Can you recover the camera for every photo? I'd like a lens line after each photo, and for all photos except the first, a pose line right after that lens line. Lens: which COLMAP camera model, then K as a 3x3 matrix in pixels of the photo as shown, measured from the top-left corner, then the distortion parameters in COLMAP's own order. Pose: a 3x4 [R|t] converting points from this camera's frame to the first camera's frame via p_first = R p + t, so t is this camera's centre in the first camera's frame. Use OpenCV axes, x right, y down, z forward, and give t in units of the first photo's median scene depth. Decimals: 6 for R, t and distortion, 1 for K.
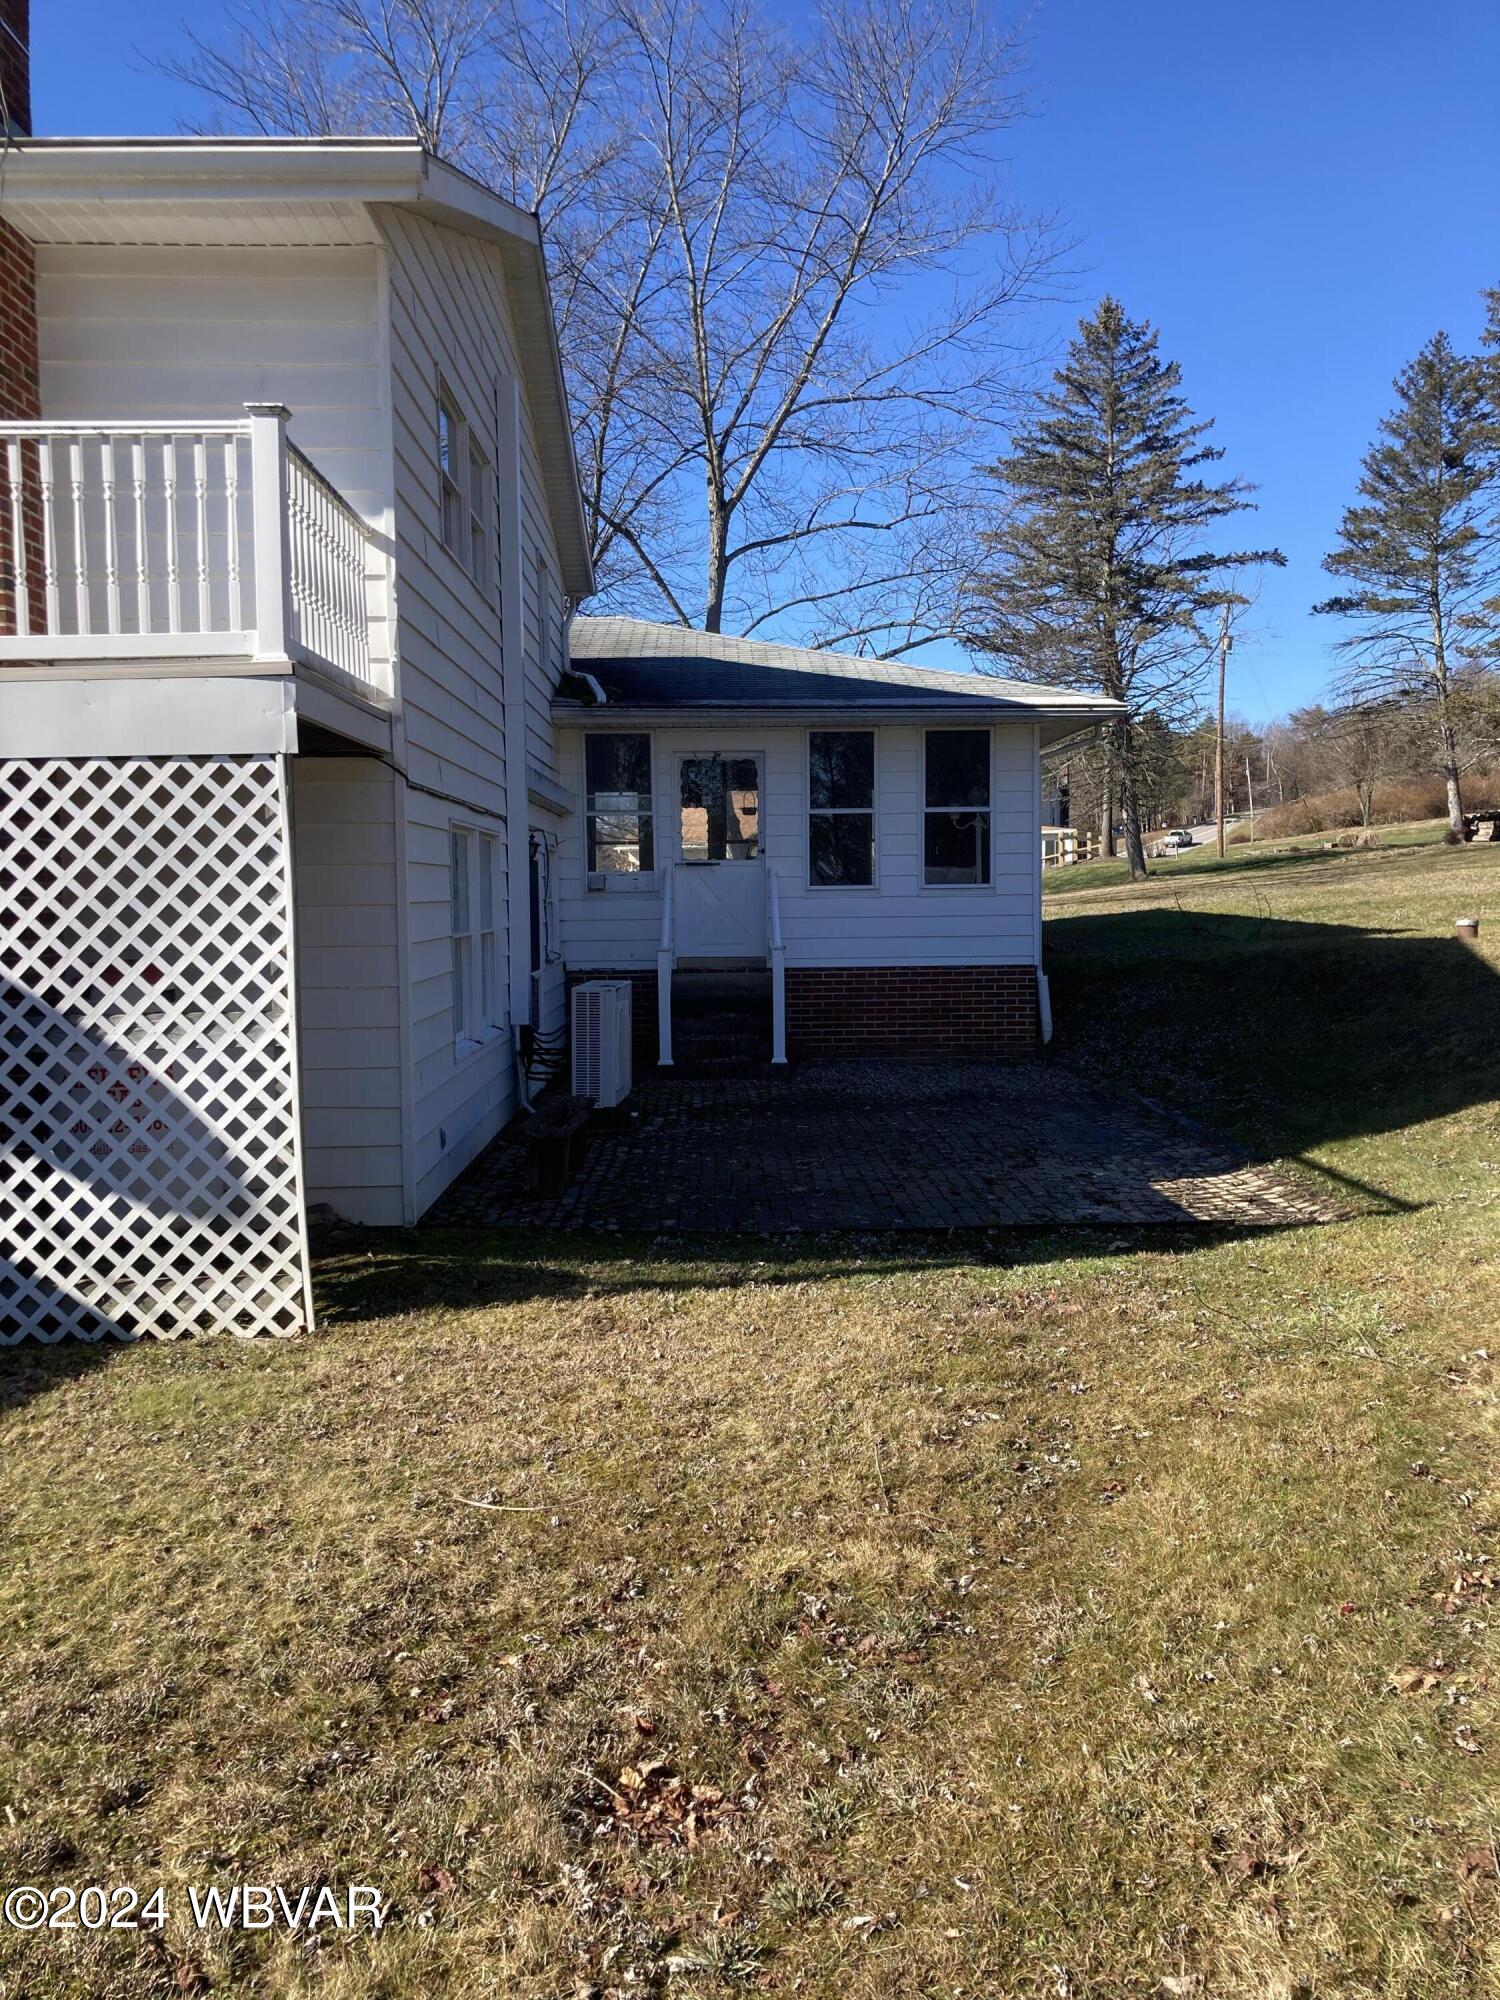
lens RADIAL K [[1655.3, 0, 751.2], [0, 1655.3, 1008.1], [0, 0, 1]] dist [0.027725, -0.010826]
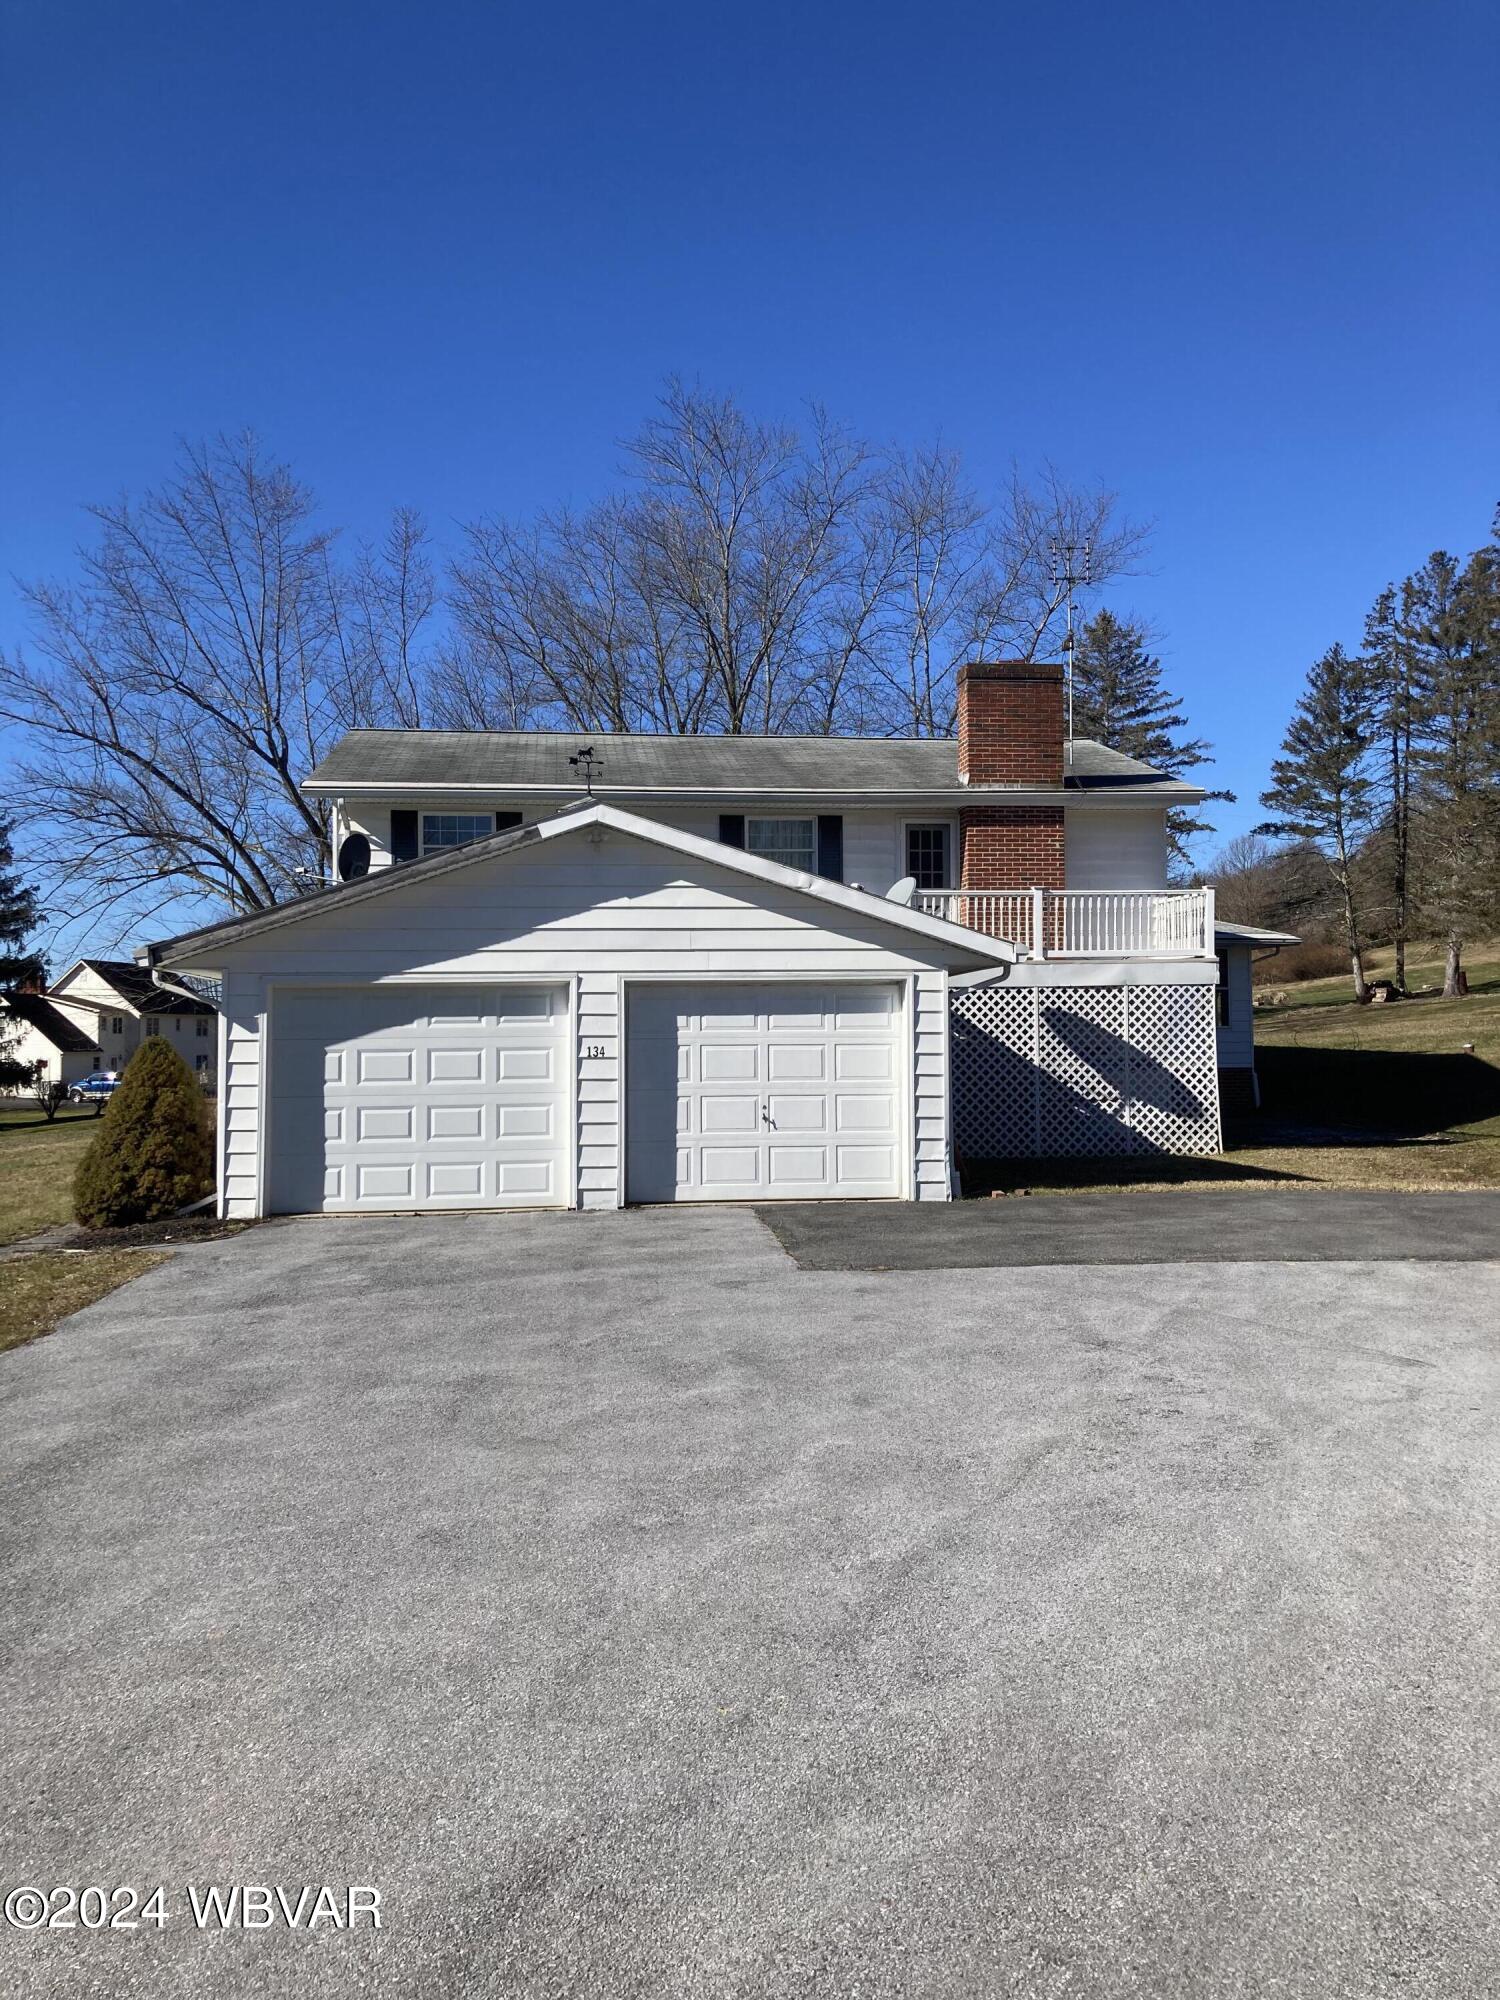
lens RADIAL K [[1655.3, 0, 748.7], [0, 1655.3, 985.3], [0, 0, 1]] dist [0.027725, -0.010826]
pose [[0.995642, 0.006555, 0.093029, -1.546937], [0.003244, 0.994488, -0.104802, 0.206733], [-0.093203, 0.104647, 0.990132, -2.304180]]
